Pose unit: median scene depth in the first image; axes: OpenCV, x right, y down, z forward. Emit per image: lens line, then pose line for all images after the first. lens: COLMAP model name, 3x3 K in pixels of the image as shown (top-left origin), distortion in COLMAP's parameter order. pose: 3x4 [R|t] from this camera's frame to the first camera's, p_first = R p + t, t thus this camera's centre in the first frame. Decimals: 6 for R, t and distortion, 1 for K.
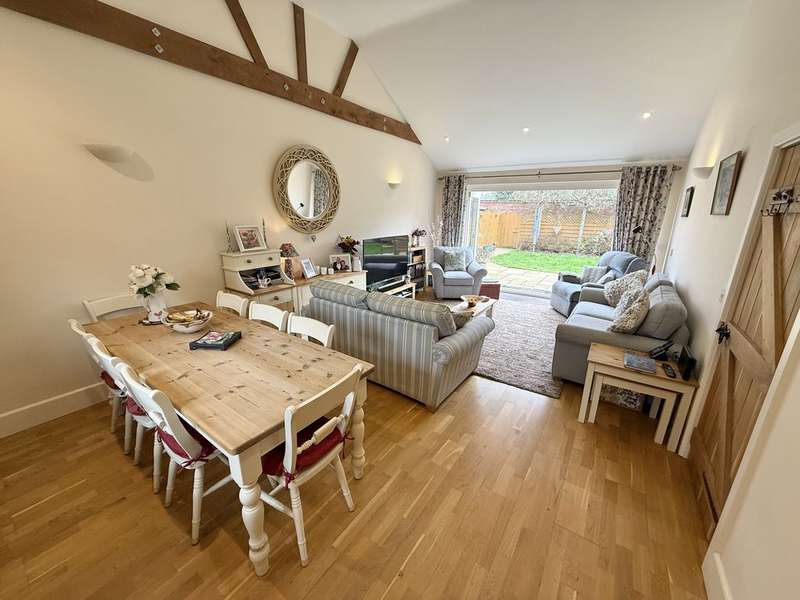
lens RADIAL K [[318.2, 0, 399.3], [0, 318.2, 299.3], [0, 0, 1]] dist [0.001675, -0.000197]
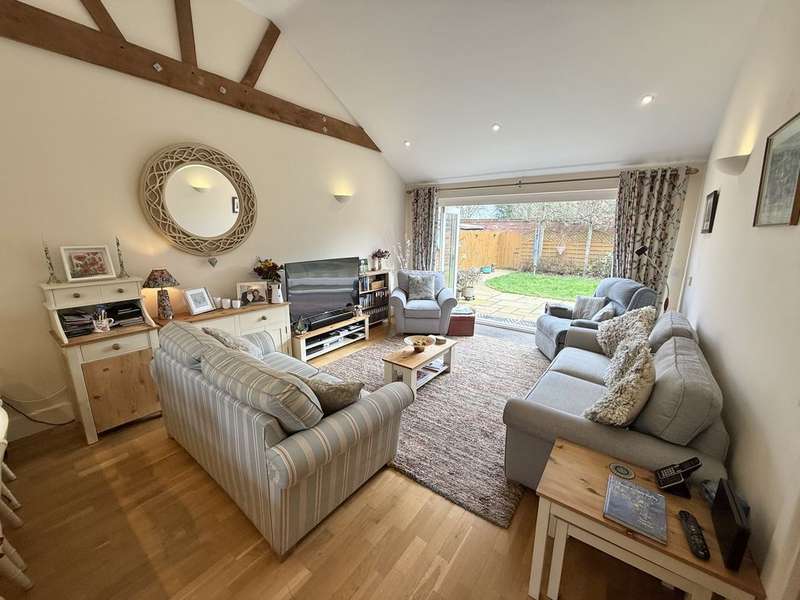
lens RADIAL K [[318.2, 0, 398.3], [0, 318.2, 299.3], [0, 0, 1]] dist [0.001675, -0.000197]
pose [[0.999197, 0.004788, -0.039791, 0.216483], [-0.007206, 0.998120, -0.060865, -0.056849], [0.039424, 0.061102, 0.997353, 0.248715]]
